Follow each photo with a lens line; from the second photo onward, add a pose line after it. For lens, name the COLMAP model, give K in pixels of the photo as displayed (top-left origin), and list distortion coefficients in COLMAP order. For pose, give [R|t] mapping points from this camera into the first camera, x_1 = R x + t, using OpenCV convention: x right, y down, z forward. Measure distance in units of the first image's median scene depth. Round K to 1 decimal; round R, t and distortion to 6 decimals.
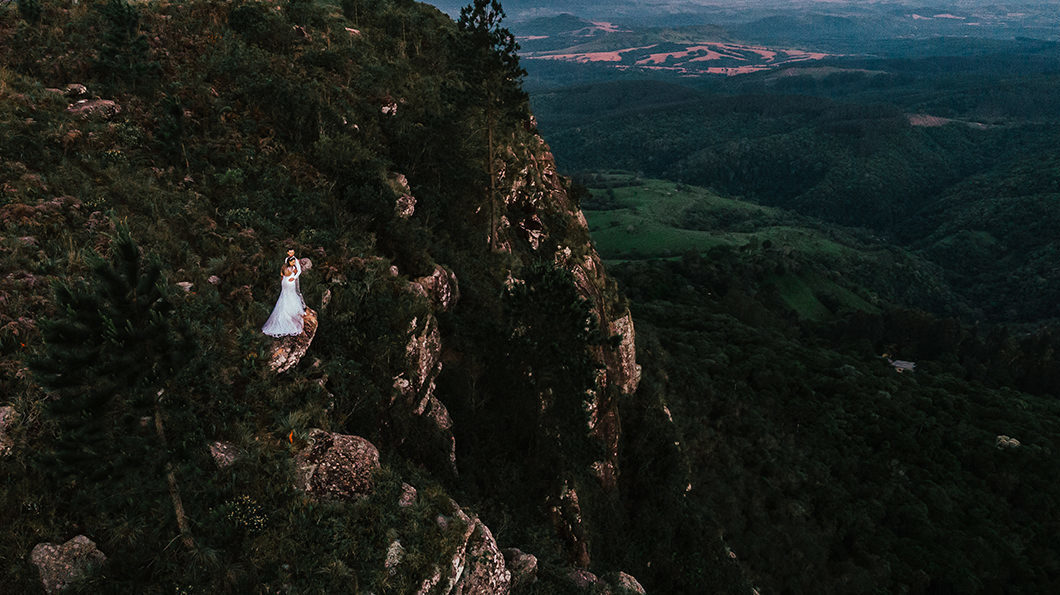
lens RADIAL K [[766.6, 0, 530.0], [0, 766.6, 297.5], [0, 0, 1]] dist [-0.003737, -0.000955]
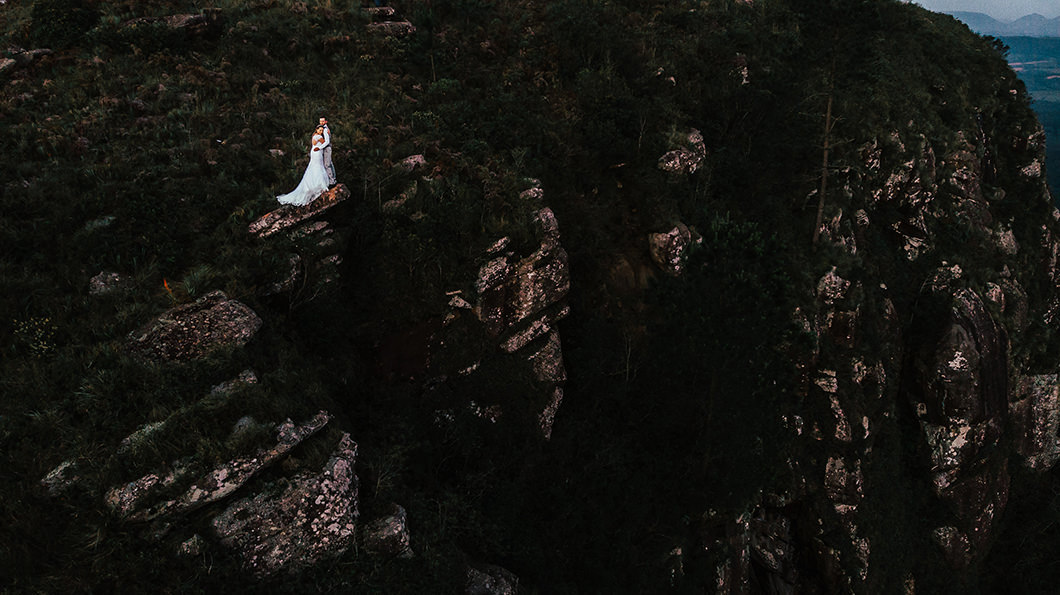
lens RADIAL K [[707.3, 0, 530.0], [0, 707.3, 297.5], [0, 0, 1]] dist [0.020335, 0.001981]
pose [[0.810093, 0.217903, -0.544305, 0.113859], [-0.211476, 0.974473, 0.075371, 0.008803], [0.546834, 0.054050, 0.835495, 0.117310]]
